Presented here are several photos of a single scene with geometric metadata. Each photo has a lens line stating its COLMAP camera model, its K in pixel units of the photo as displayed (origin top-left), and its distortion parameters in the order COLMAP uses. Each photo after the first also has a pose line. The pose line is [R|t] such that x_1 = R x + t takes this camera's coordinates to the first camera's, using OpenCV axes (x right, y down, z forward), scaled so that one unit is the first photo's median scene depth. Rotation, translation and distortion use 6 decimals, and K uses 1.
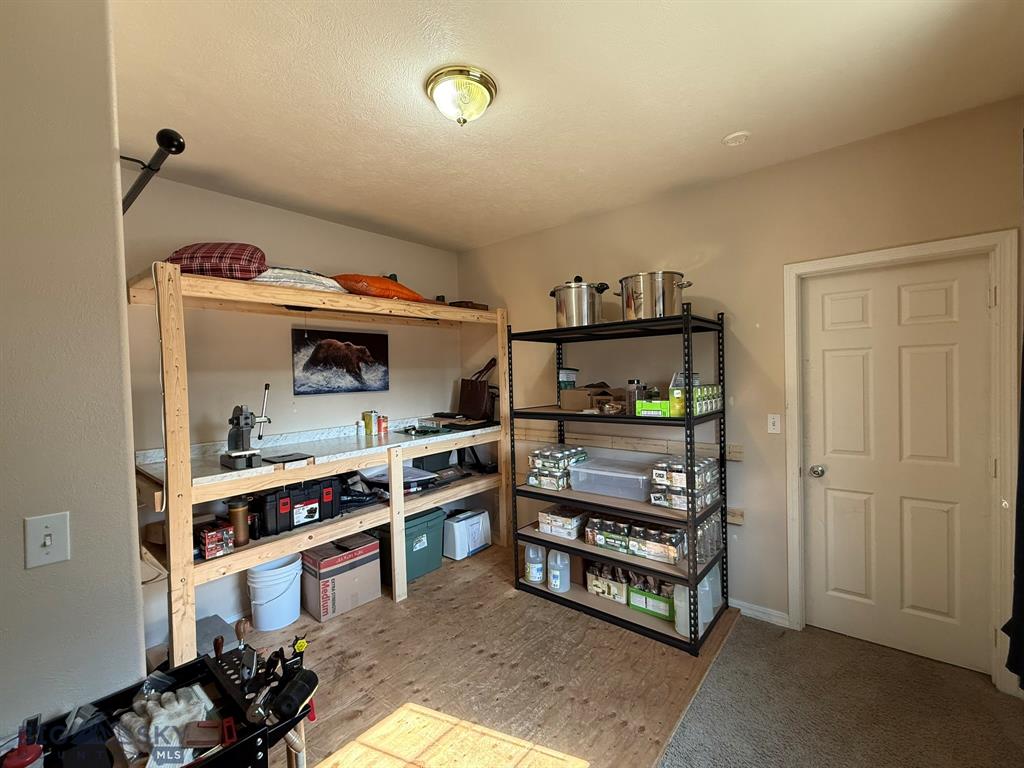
lens RADIAL K [[441.9, 0, 512.0], [0, 441.9, 384.0], [0, 0, 1]] dist [0.000472, 0.000068]
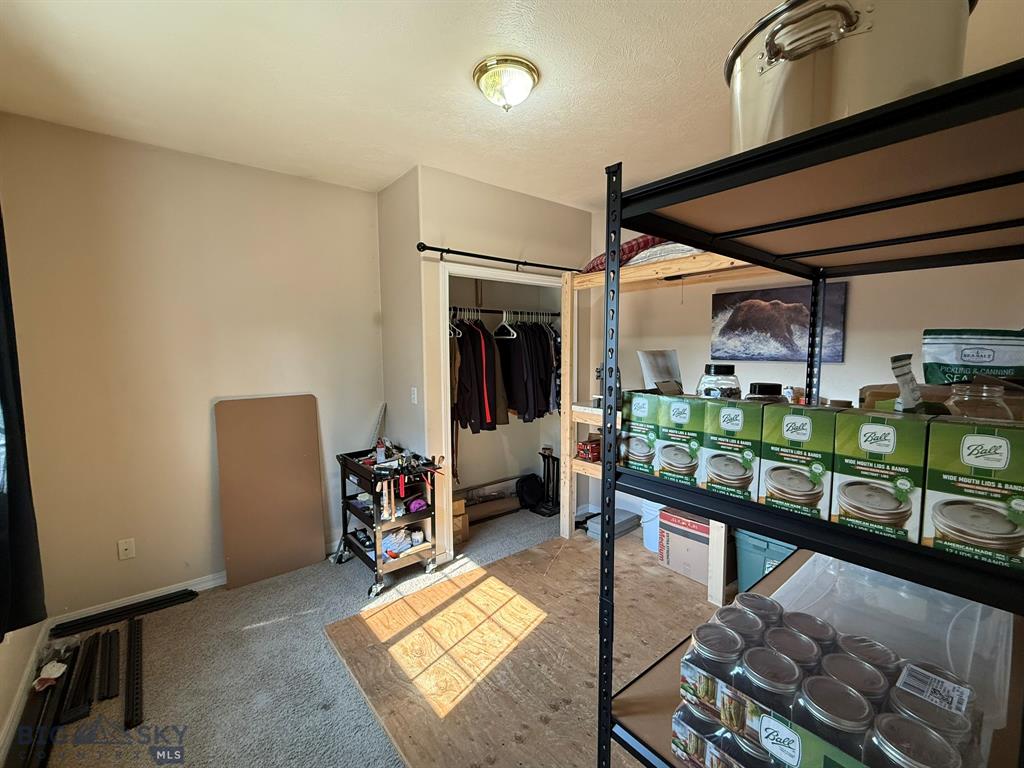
lens RADIAL K [[441.9, 0, 512.0], [0, 441.9, 384.0], [0, 0, 1]] dist [0.000472, 0.000068]
pose [[-0.184995, 0.111180, -0.976430, 0.585050], [-0.010485, 0.993300, 0.115088, -0.031290], [0.982684, 0.031528, -0.182590, 0.716227]]
